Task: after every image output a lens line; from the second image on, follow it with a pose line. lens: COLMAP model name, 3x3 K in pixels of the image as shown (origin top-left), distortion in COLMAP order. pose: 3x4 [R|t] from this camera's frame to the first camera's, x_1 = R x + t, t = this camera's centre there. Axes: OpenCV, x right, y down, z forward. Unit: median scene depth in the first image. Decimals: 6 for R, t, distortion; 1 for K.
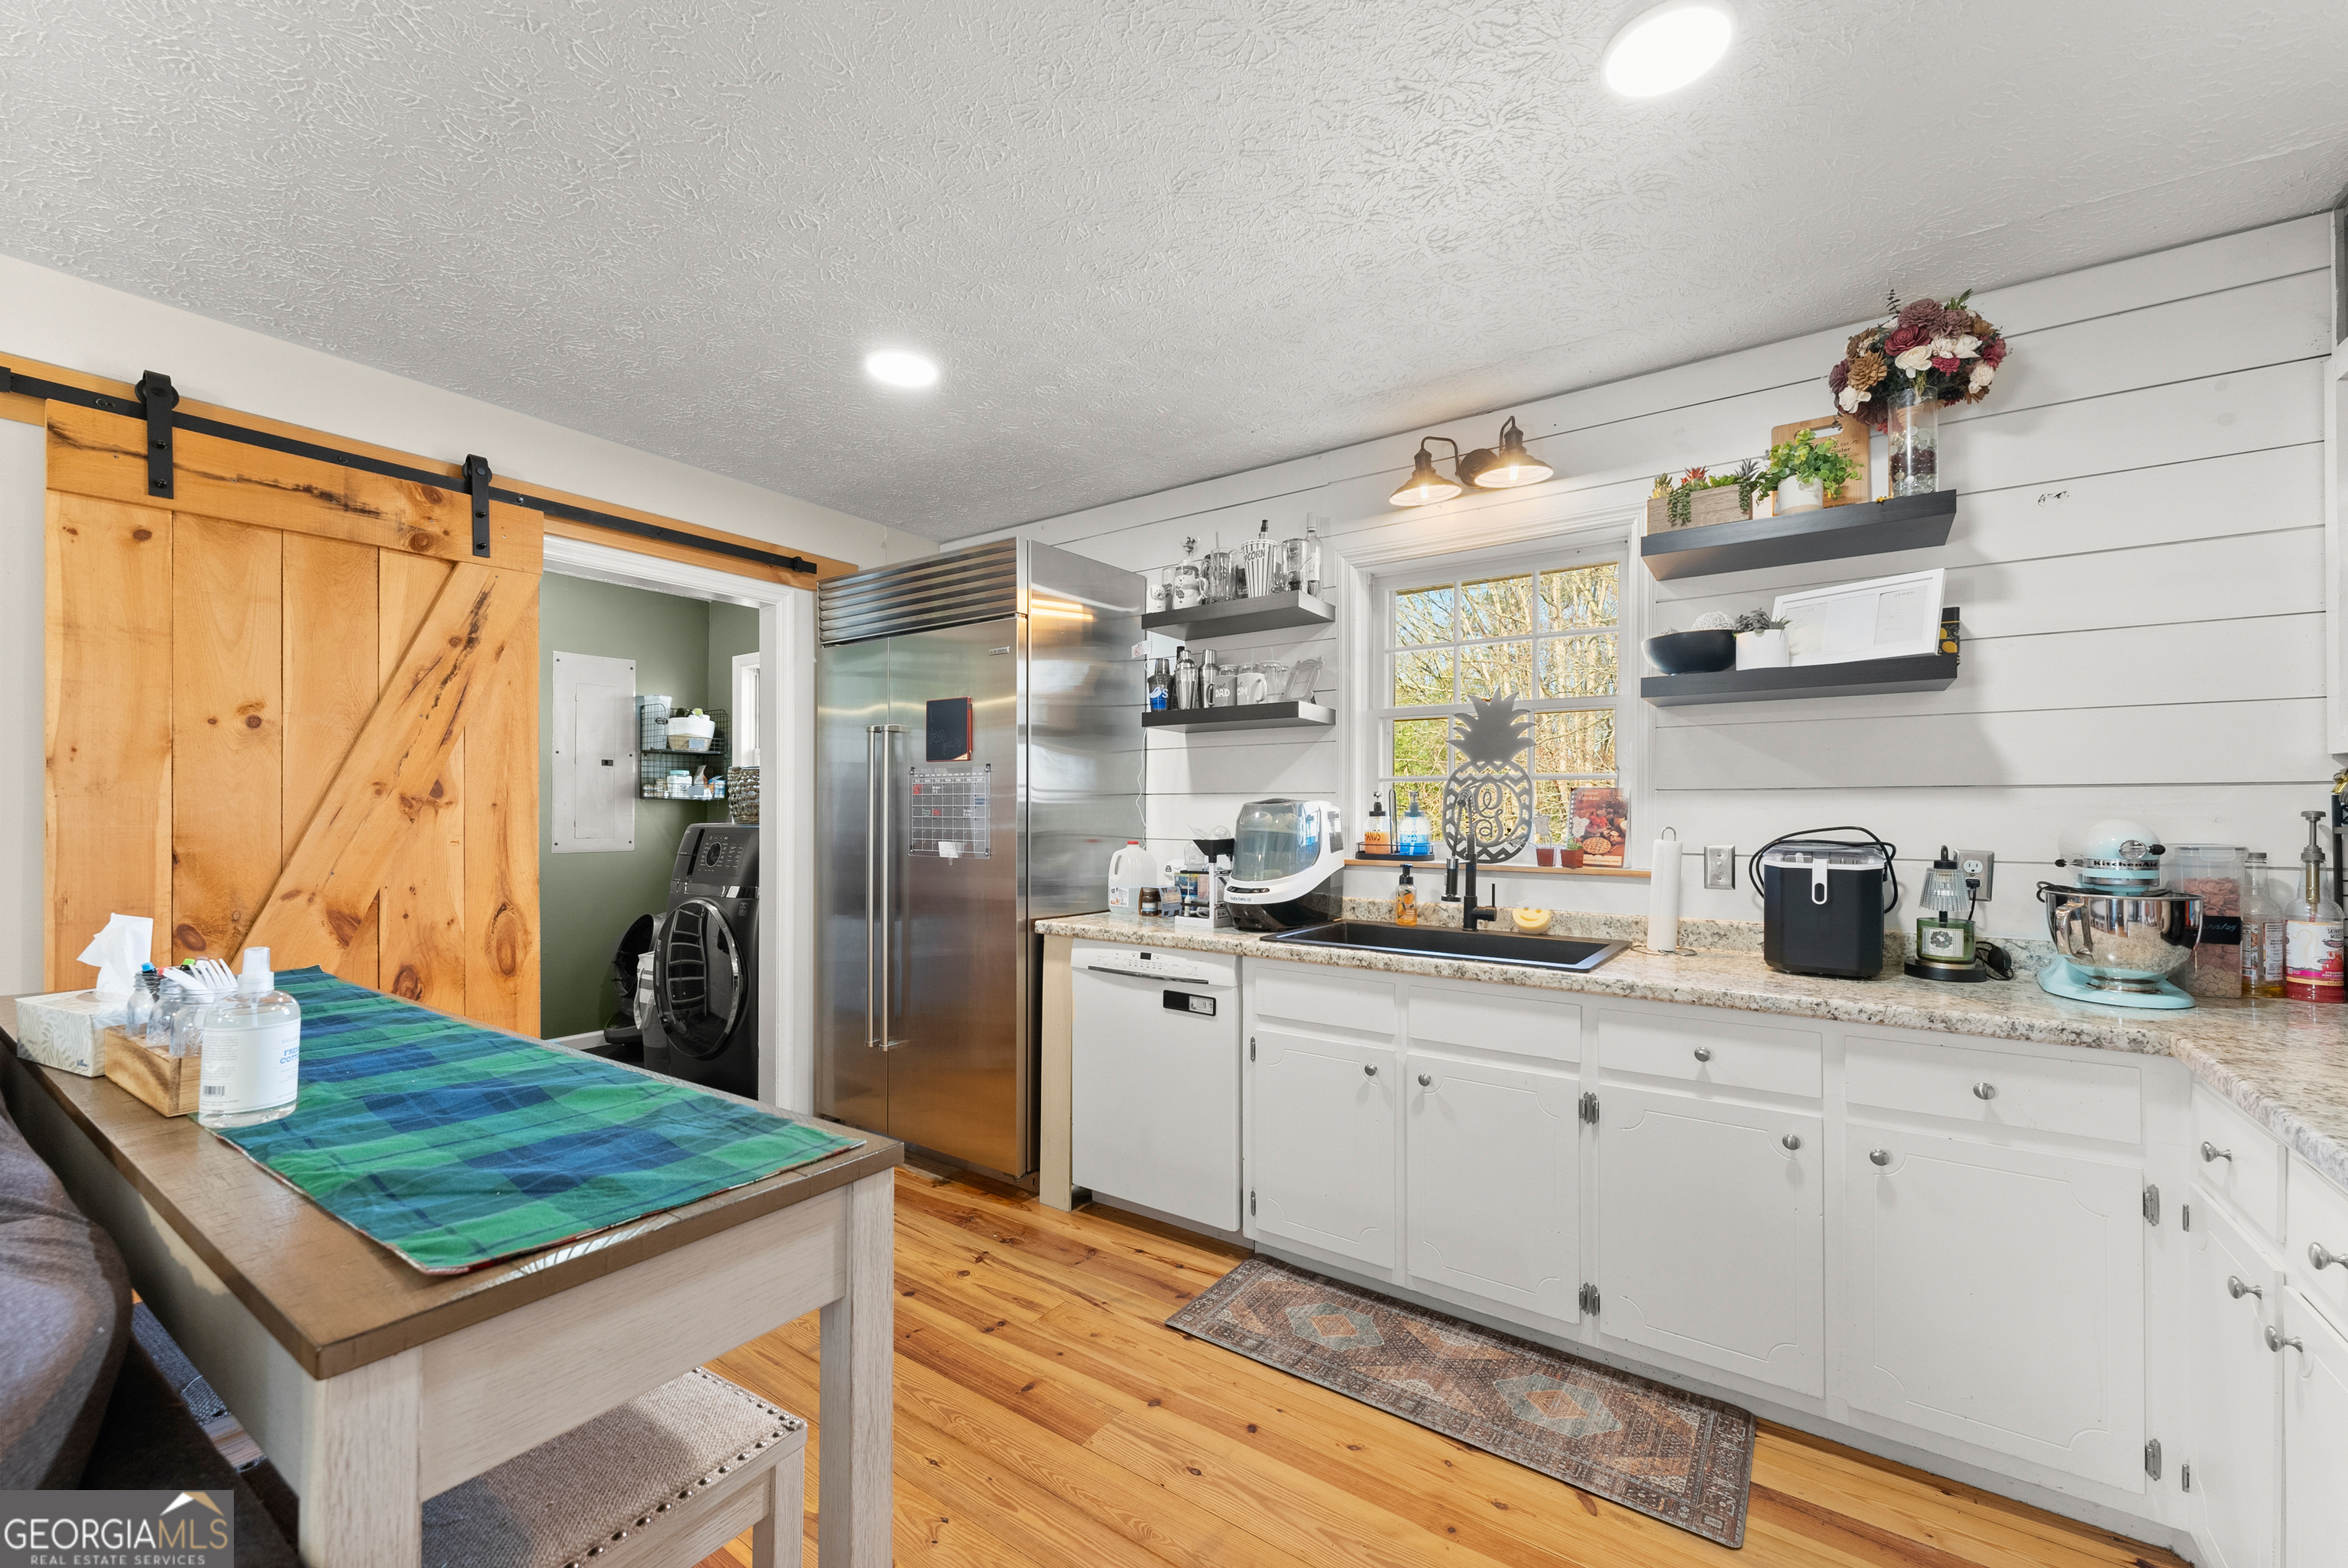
lens RADIAL K [[941.4, 0, 1168.1], [0, 941.4, 805.0], [0, 0, 1]] dist [-0.000906, -0.000122]
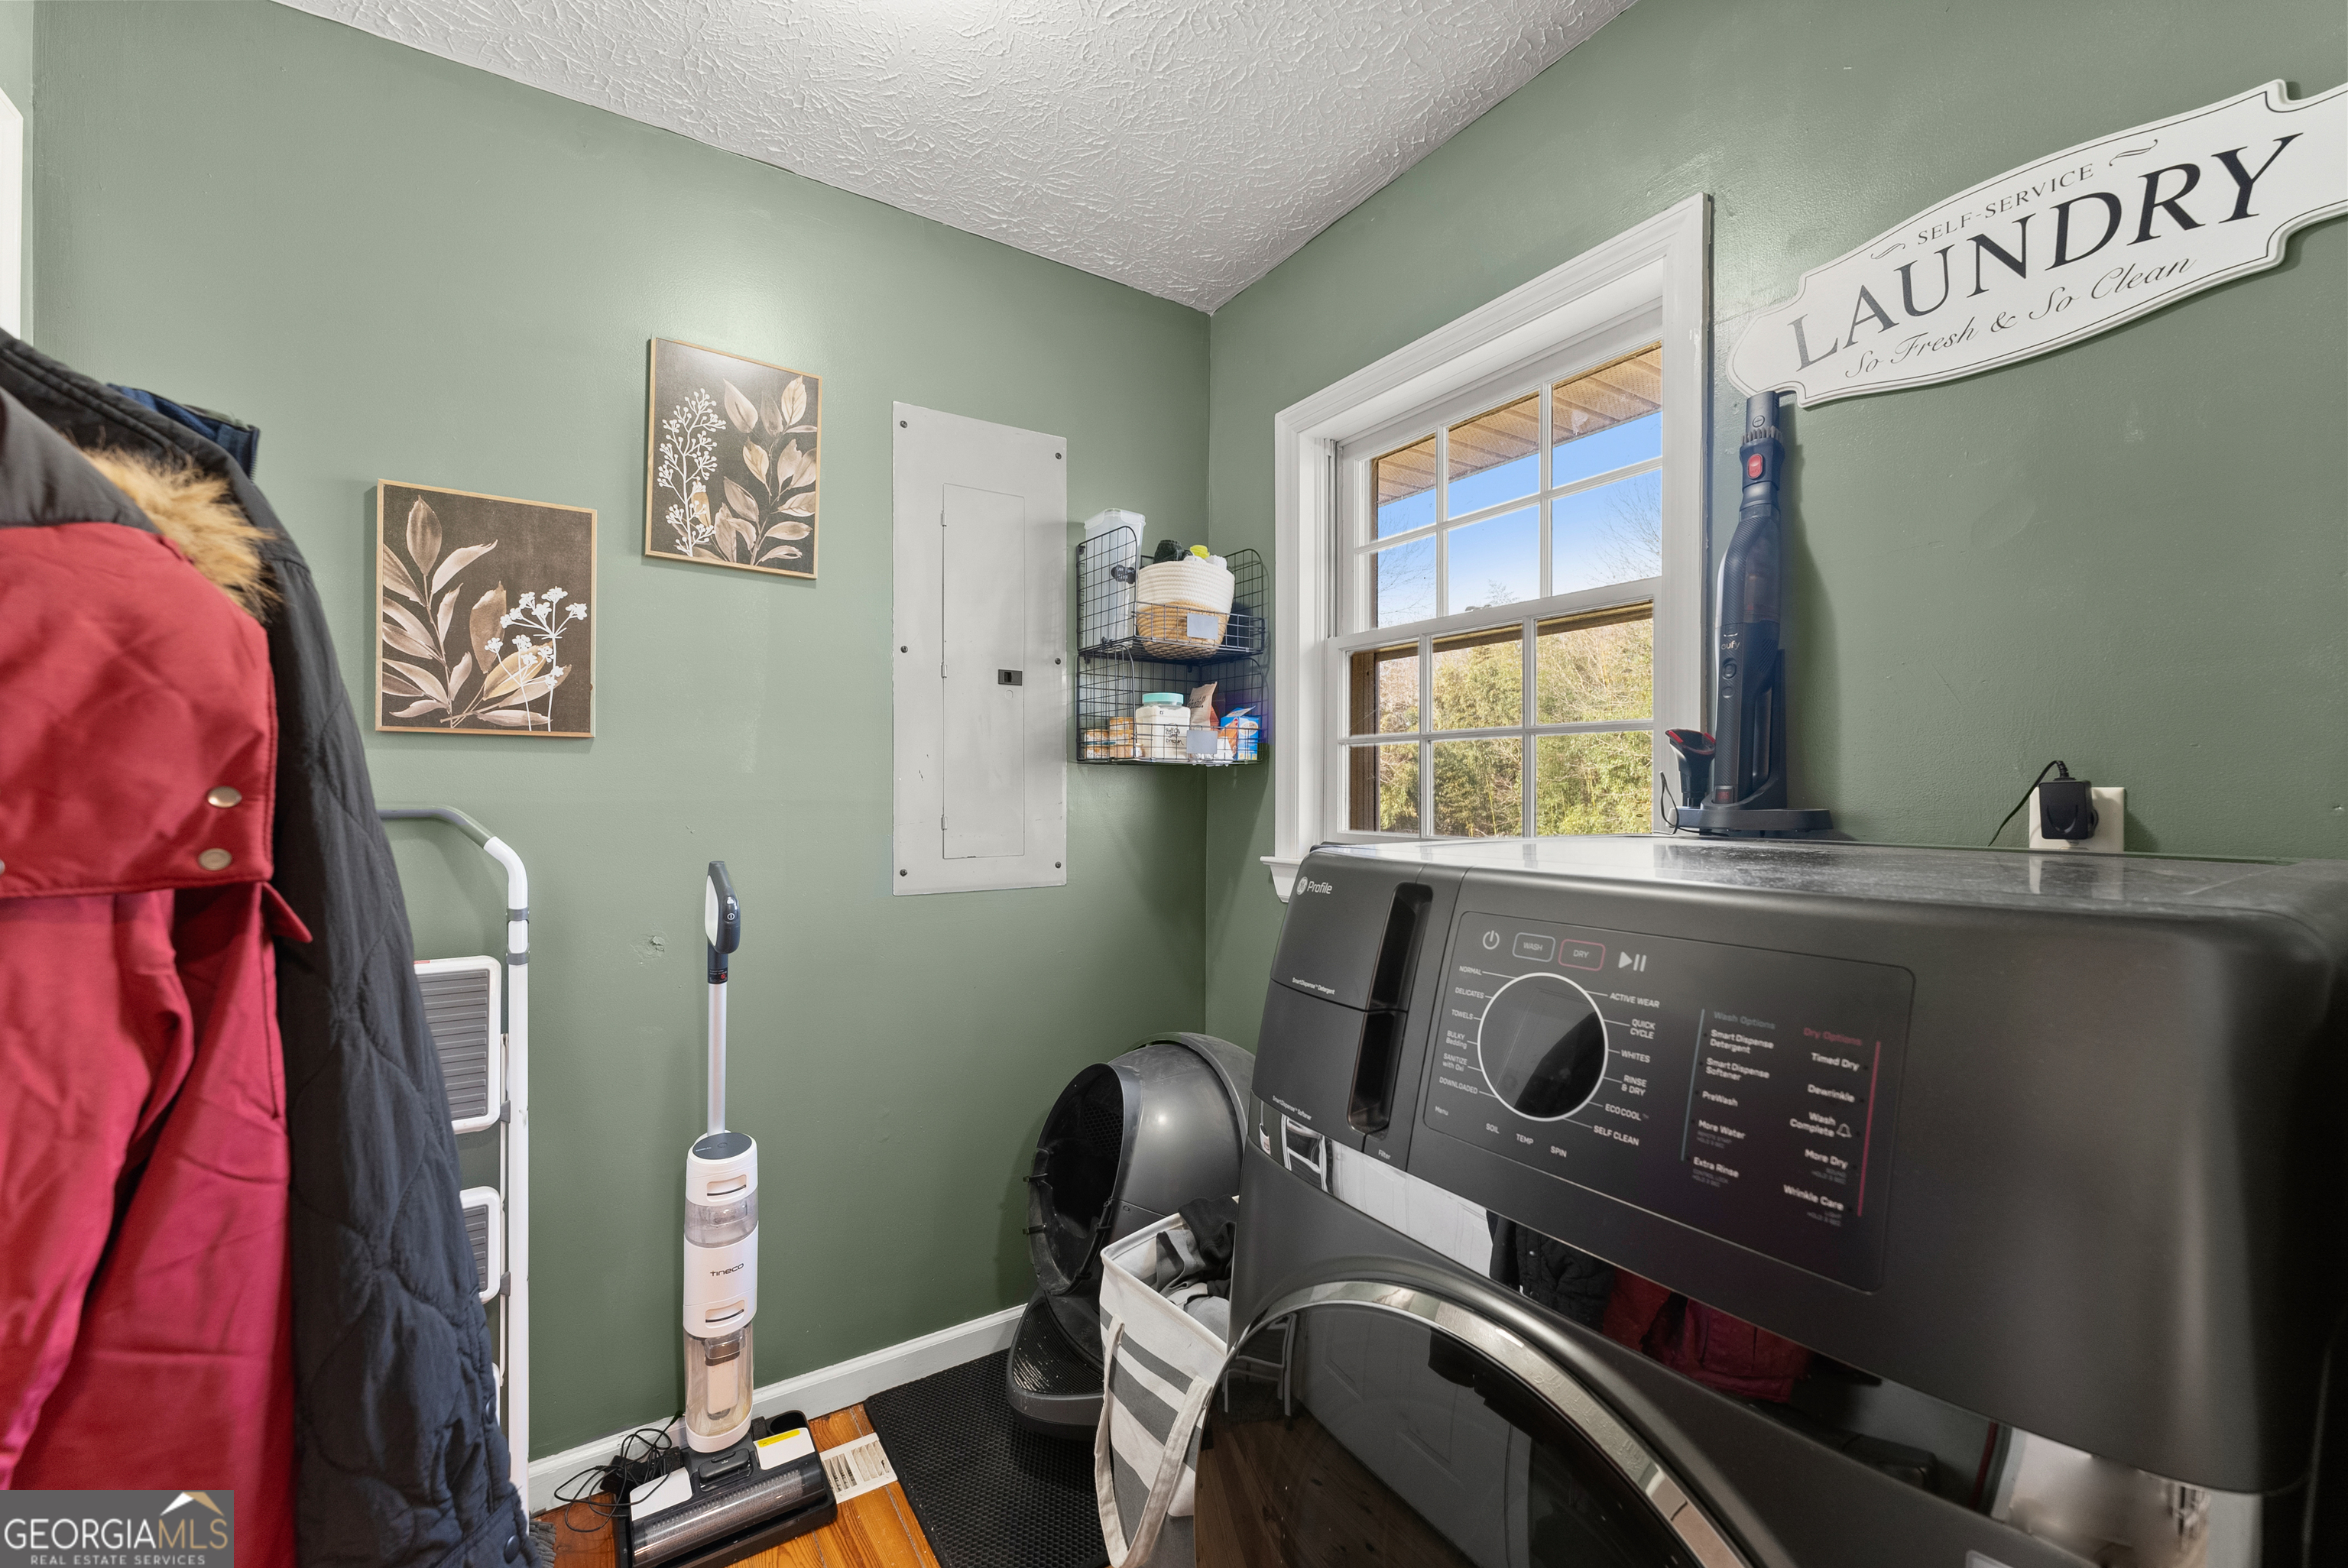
lens RADIAL K [[945.7, 0, 1166.2], [0, 945.7, 775.5], [0, 0, 1]] dist [0.000699, -0.000098]
pose [[0.933983, -0.007753, -0.357235, -0.687932], [0.005207, 0.999954, -0.008090, 0.004610], [0.357281, 0.005696, 0.933980, 1.142150]]
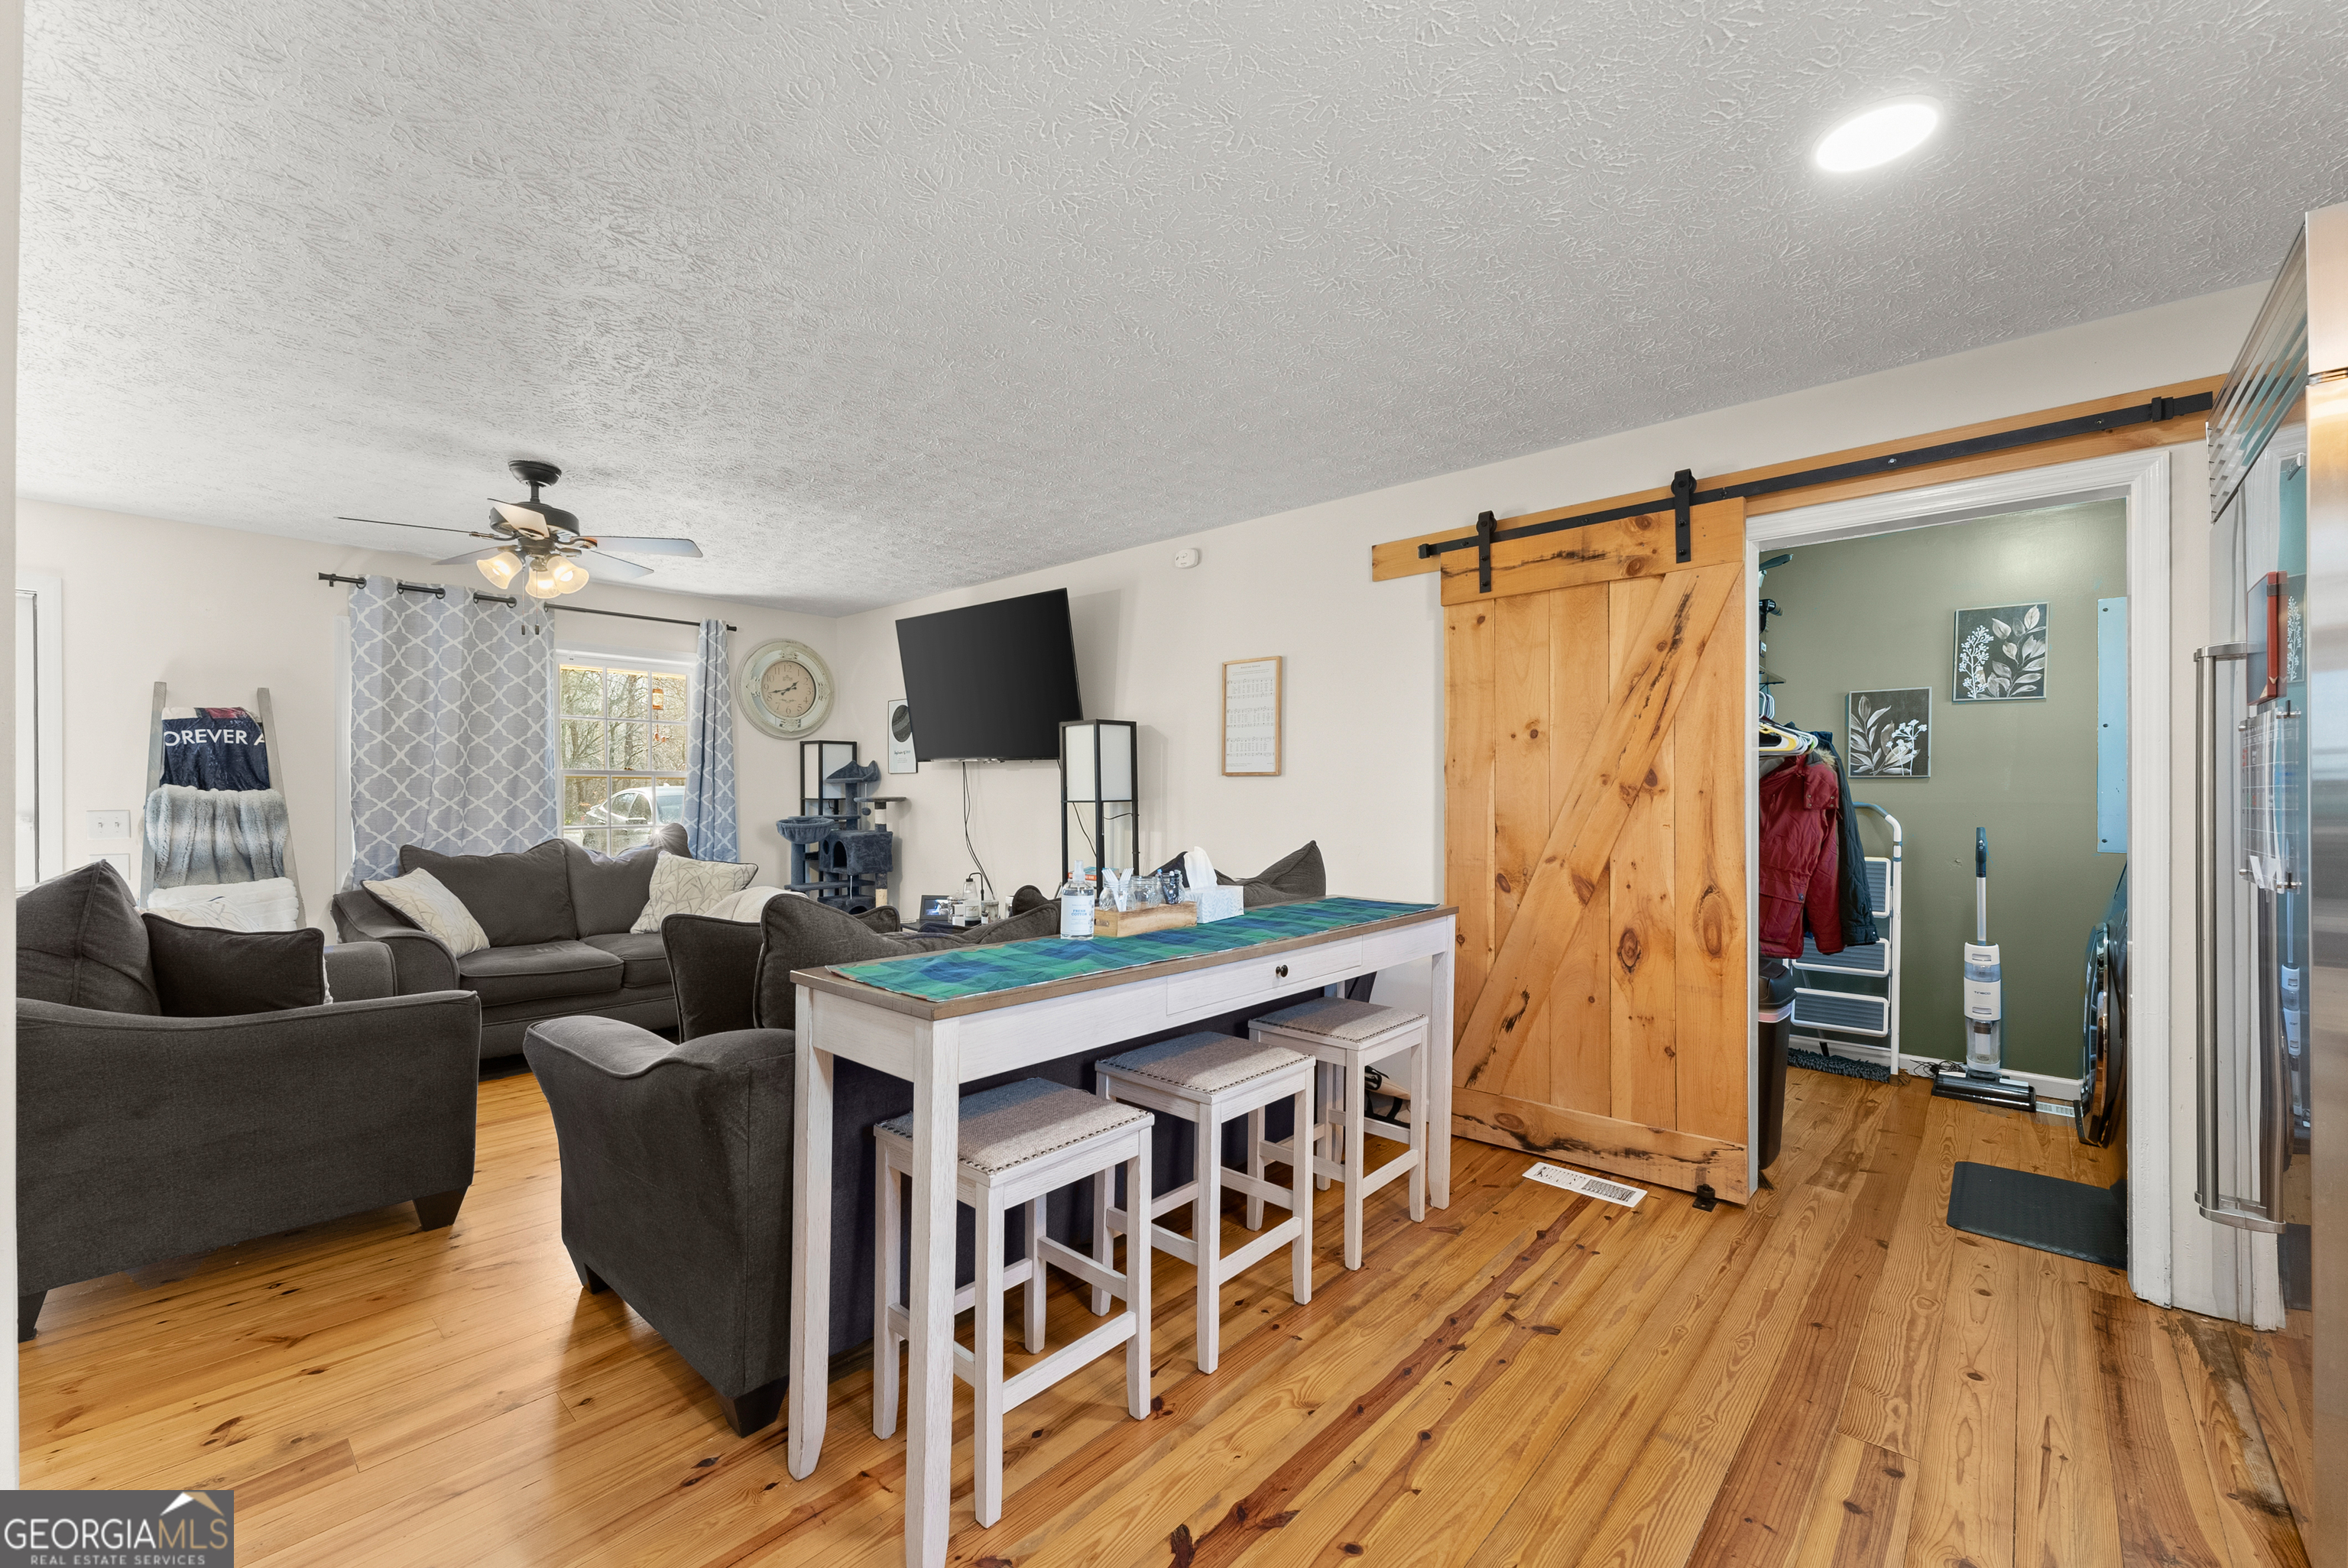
lens RADIAL K [[935.4, 0, 1180.2], [0, 935.4, 813.4], [0, 0, 1]] dist [0.000755, 0.000013]
pose [[-0.101502, 0.014039, -0.994736, 0.391354], [0.003582, 0.999899, 0.013747, 0.007250], [0.994829, -0.002168, -0.101542, 0.519709]]
